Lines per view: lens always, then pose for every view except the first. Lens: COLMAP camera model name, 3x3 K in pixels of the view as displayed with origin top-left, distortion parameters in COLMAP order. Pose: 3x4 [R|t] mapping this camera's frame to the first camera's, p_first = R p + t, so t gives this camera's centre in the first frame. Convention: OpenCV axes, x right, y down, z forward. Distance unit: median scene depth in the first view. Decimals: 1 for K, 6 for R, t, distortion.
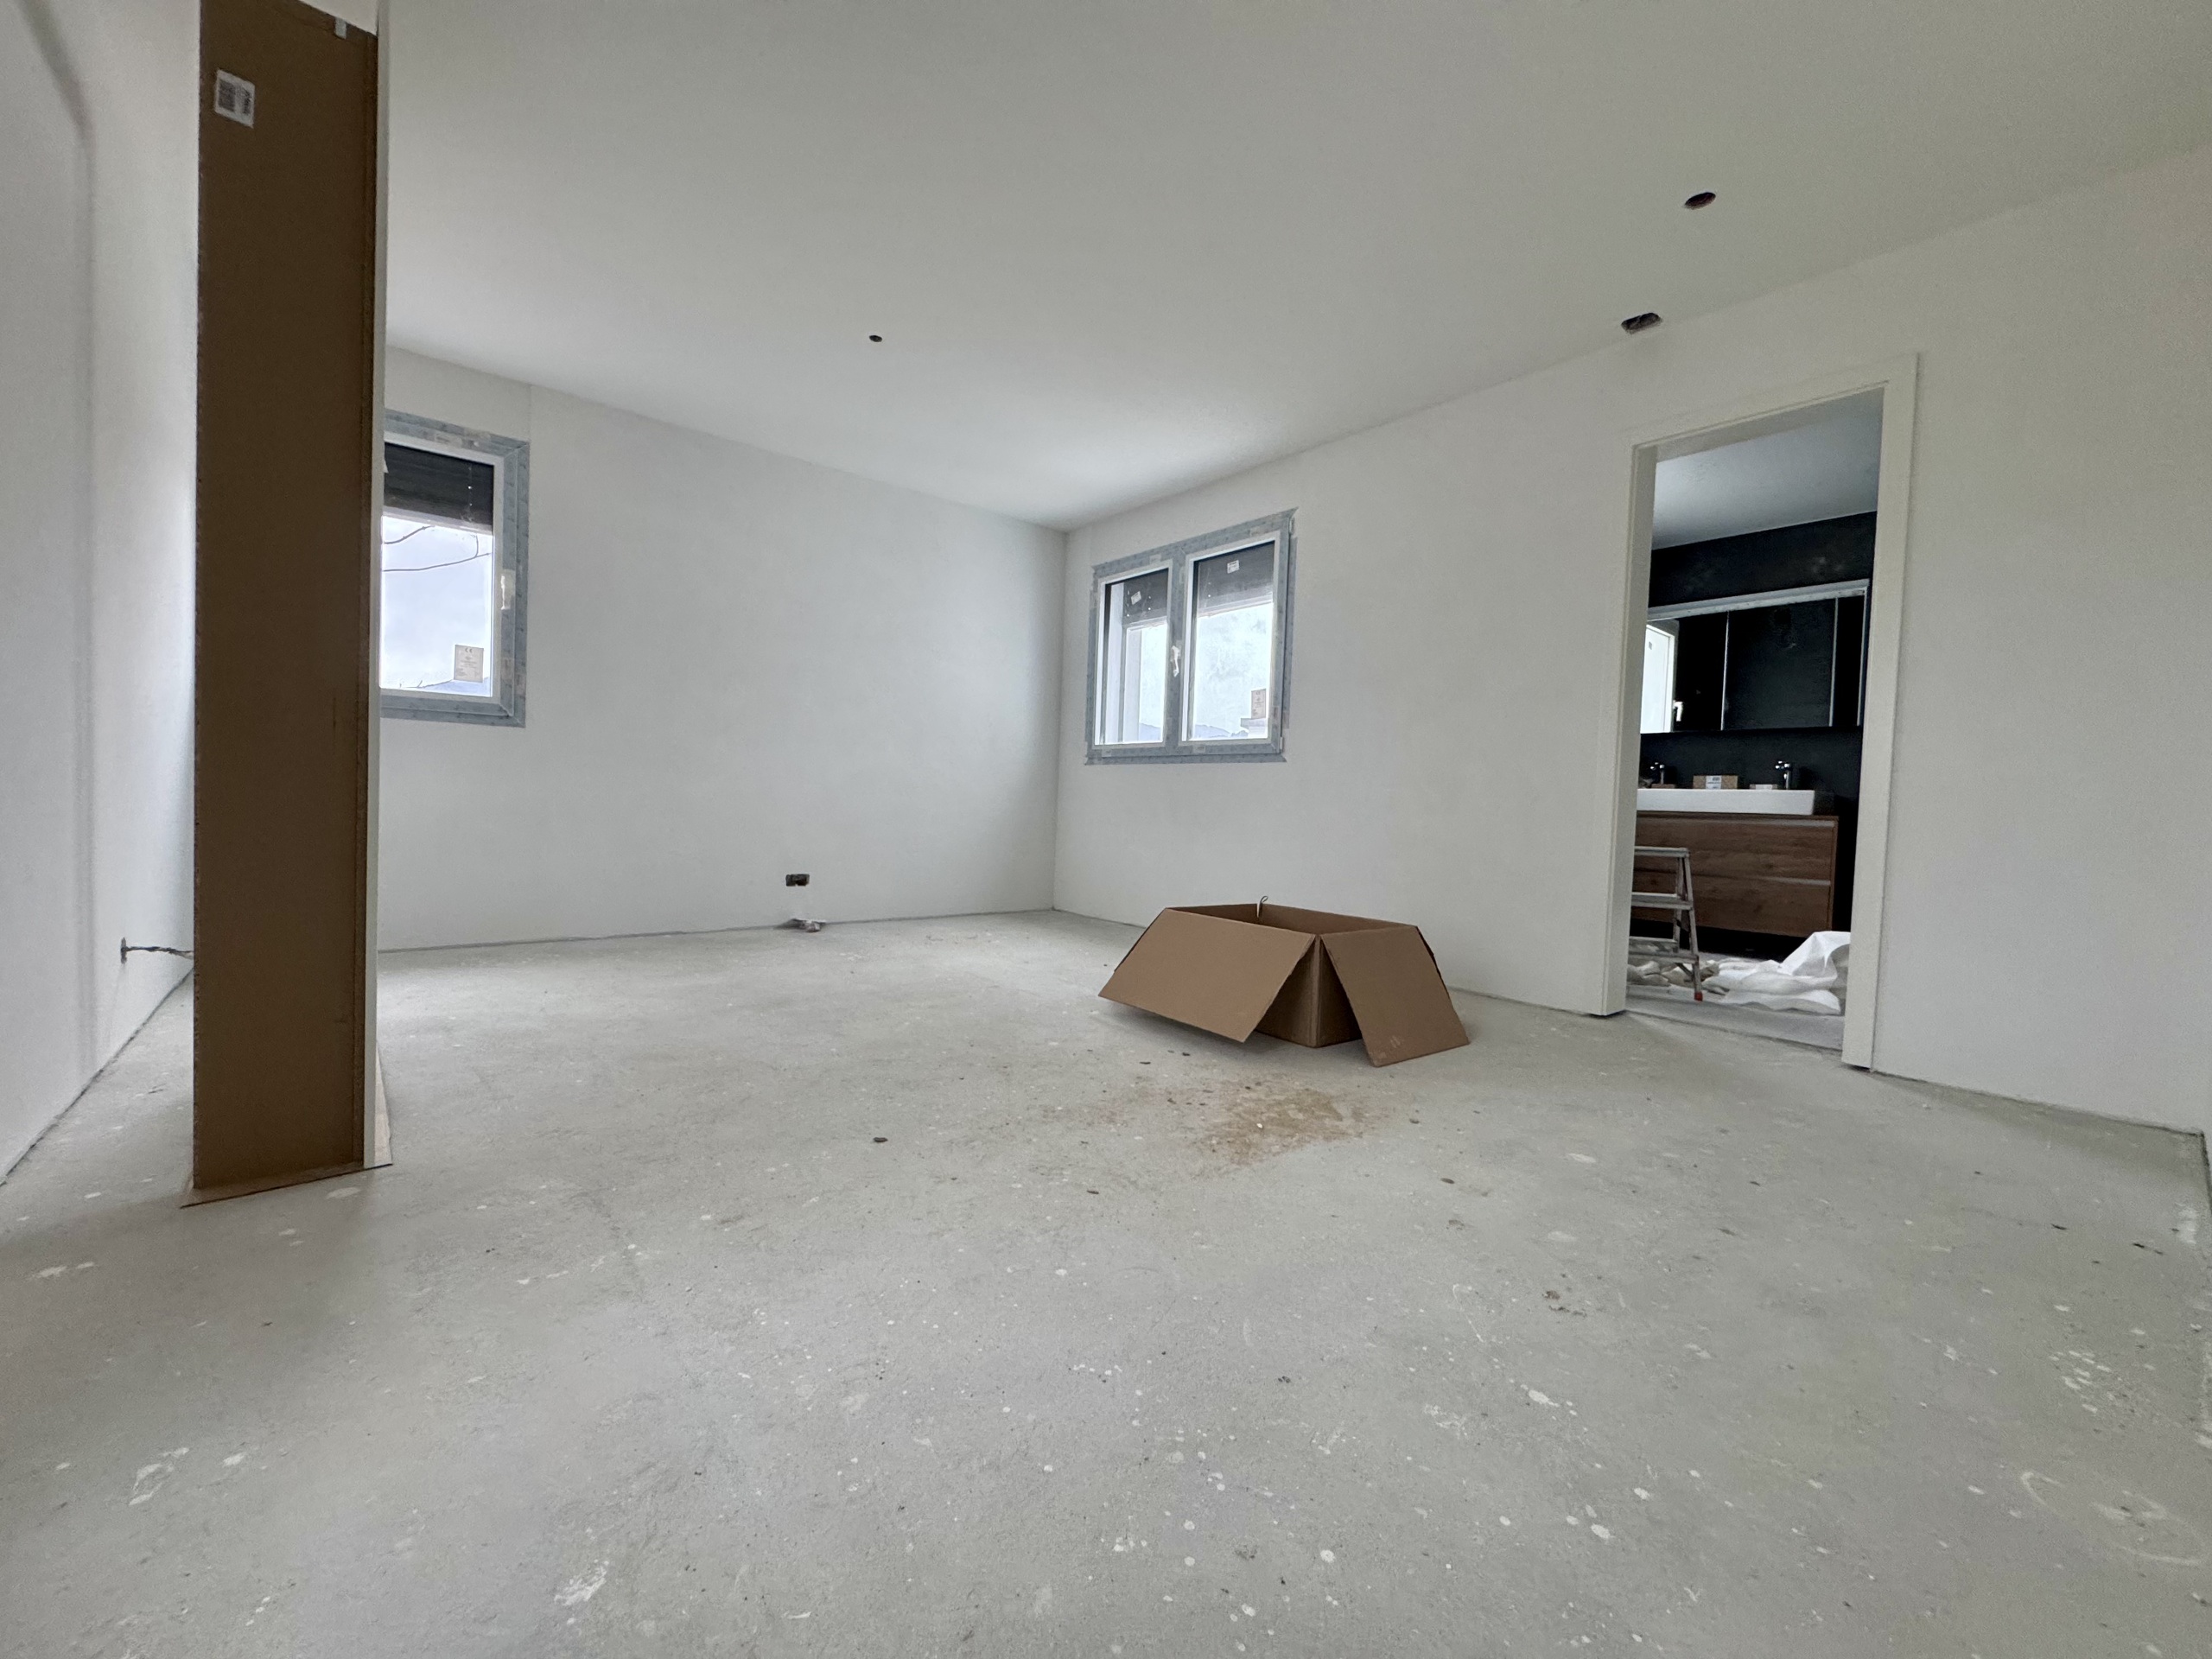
lens RADIAL K [[885.5, 0, 1106.9], [0, 885.5, 829.7], [0, 0, 1]] dist [-0.001058, -0.000210]
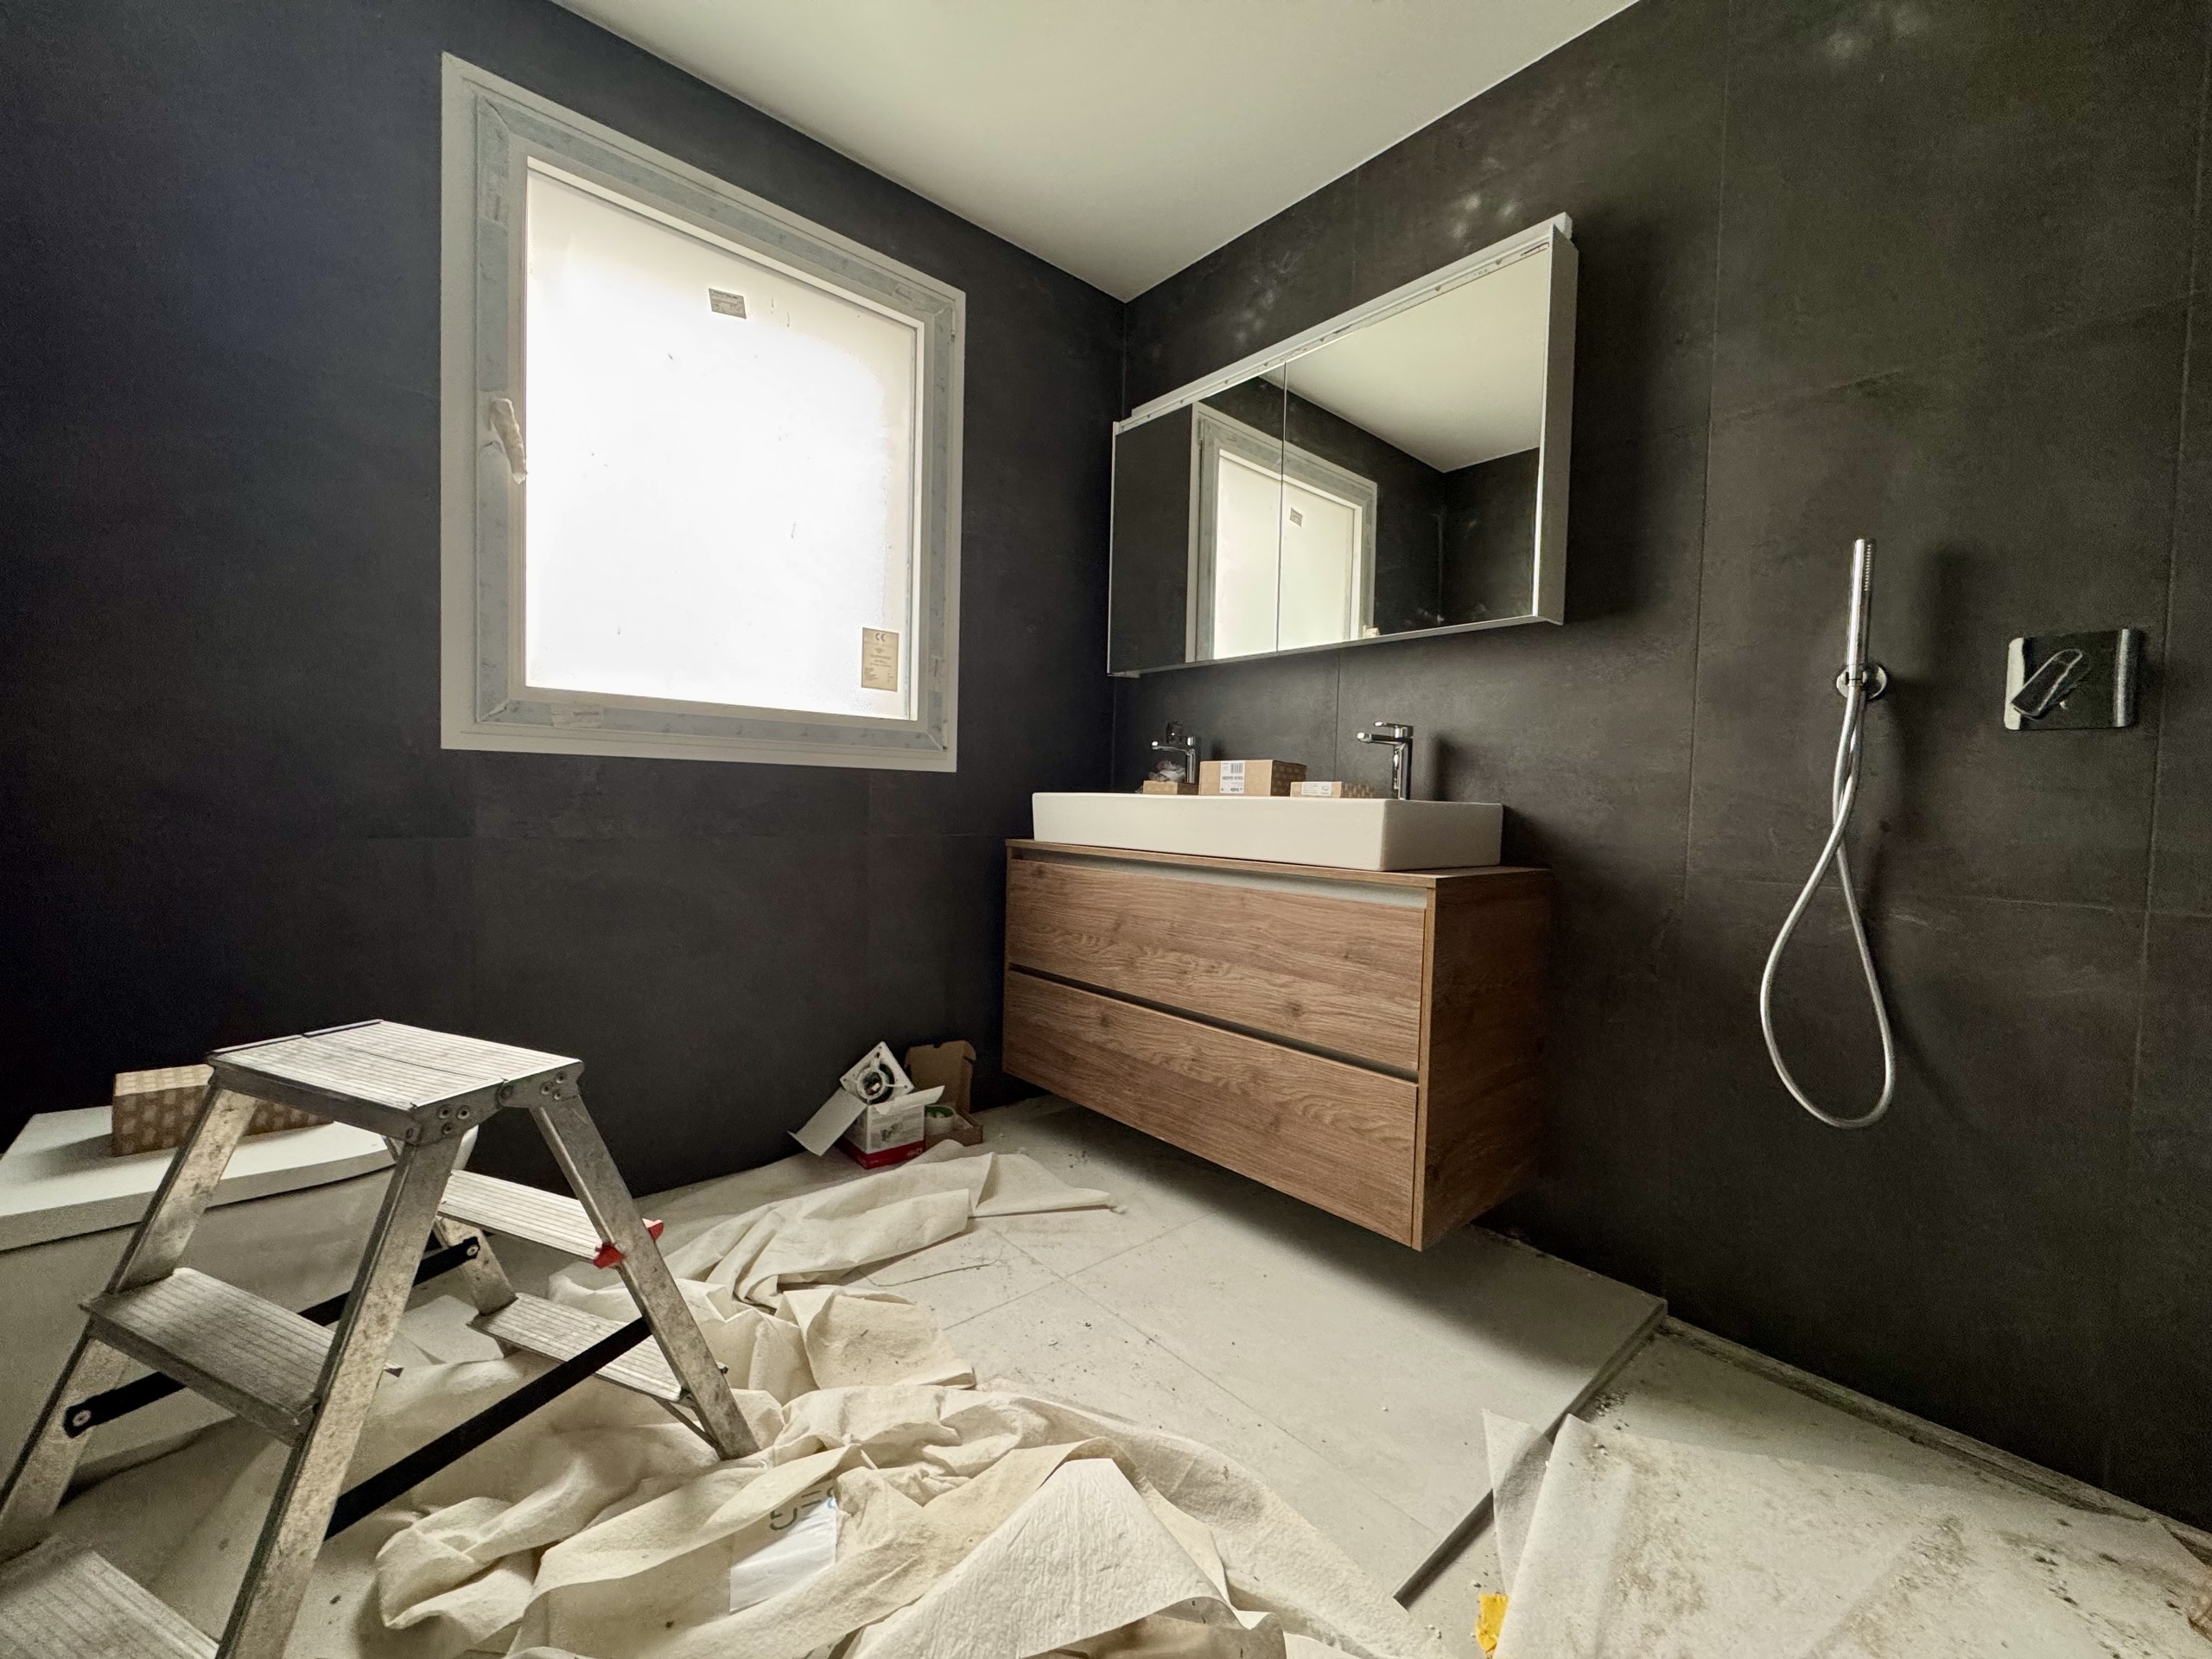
lens RADIAL K [[885.5, 0, 1105.5], [0, 885.5, 829.2], [0, 0, 1]] dist [-0.001058, -0.000210]
pose [[0.999759, -0.007755, 0.020560, 0.643089], [0.007702, 0.999967, 0.002644, -0.032648], [-0.020580, -0.002485, 0.999785, 0.621004]]
